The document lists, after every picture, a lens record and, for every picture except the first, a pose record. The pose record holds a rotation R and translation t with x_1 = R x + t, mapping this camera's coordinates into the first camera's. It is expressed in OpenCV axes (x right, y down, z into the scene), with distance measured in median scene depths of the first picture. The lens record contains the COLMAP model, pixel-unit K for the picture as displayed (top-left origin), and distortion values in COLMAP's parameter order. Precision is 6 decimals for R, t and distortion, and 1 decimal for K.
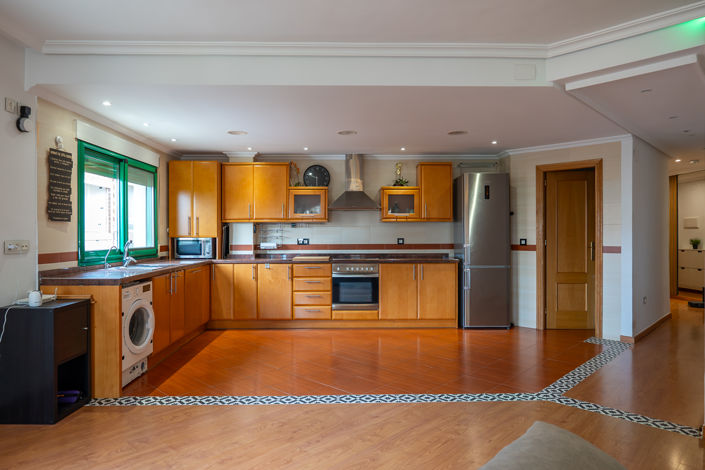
lens RADIAL K [[450.7, 0, 352.5], [0, 450.7, 235.0], [0, 0, 1]] dist [-0.005998, -0.000163]
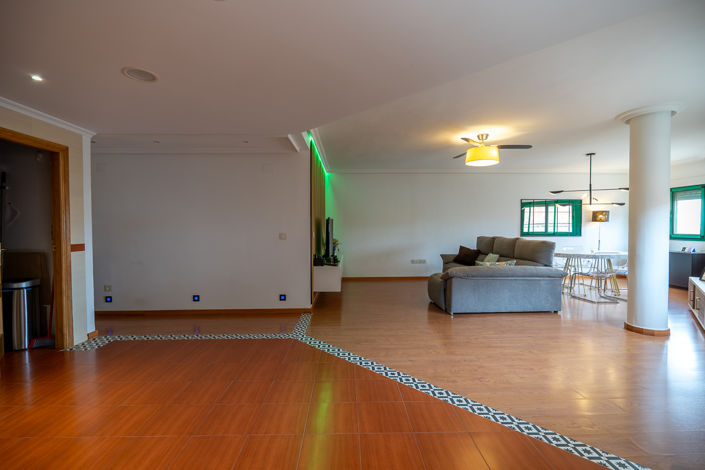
lens RADIAL K [[312.7, 0, 352.5], [0, 312.7, 235.0], [0, 0, 1]] dist [-0.005984, 0.000229]
pose [[-0.716956, -0.011095, 0.697030, -0.254599], [0.007282, 0.999700, 0.023404, -0.004133], [-0.697080, 0.021855, -0.716660, 0.944445]]
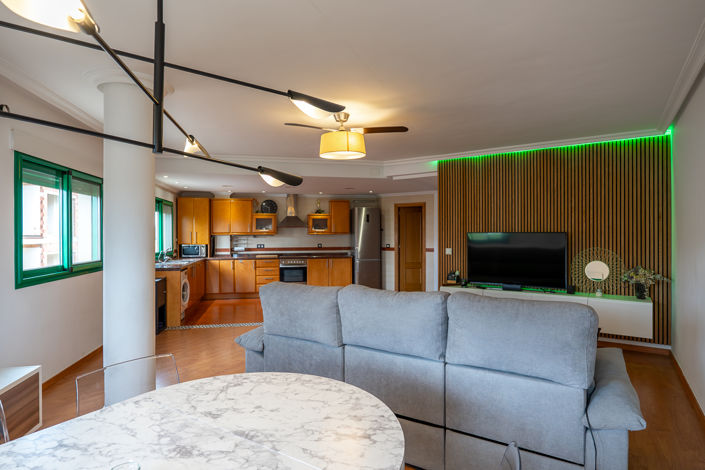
lens RADIAL K [[390.2, 0, 352.5], [0, 390.2, 235.0], [0, 0, 1]] dist [-0.001494, -0.000767]
pose [[0.982884, -0.001202, 0.184221, -0.045505], [0.001272, 0.999999, -0.000261, -0.027672], [-0.184220, 0.000491, 0.982885, -0.503005]]
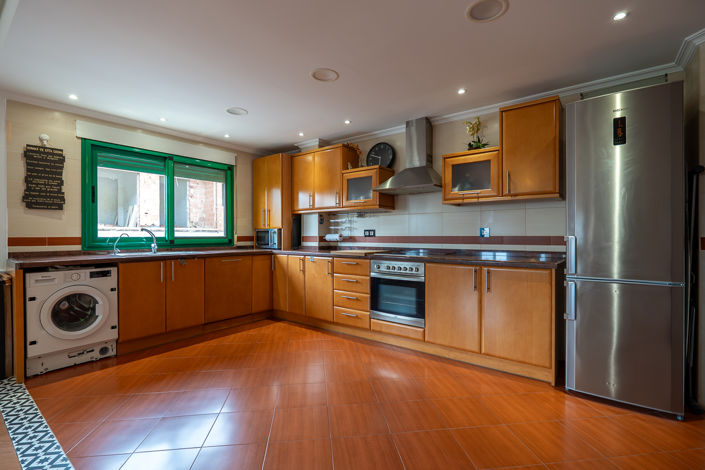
lens RADIAL K [[334.5, 0, 352.5], [0, 334.5, 235.0], [0, 0, 1]] dist [0.000645, 0.000060]
pose [[0.776176, 0.000936, -0.630515, 0.297277], [-0.001755, 0.999998, -0.000676, 0.020543], [0.630514, 0.001632, 0.776176, 0.515258]]
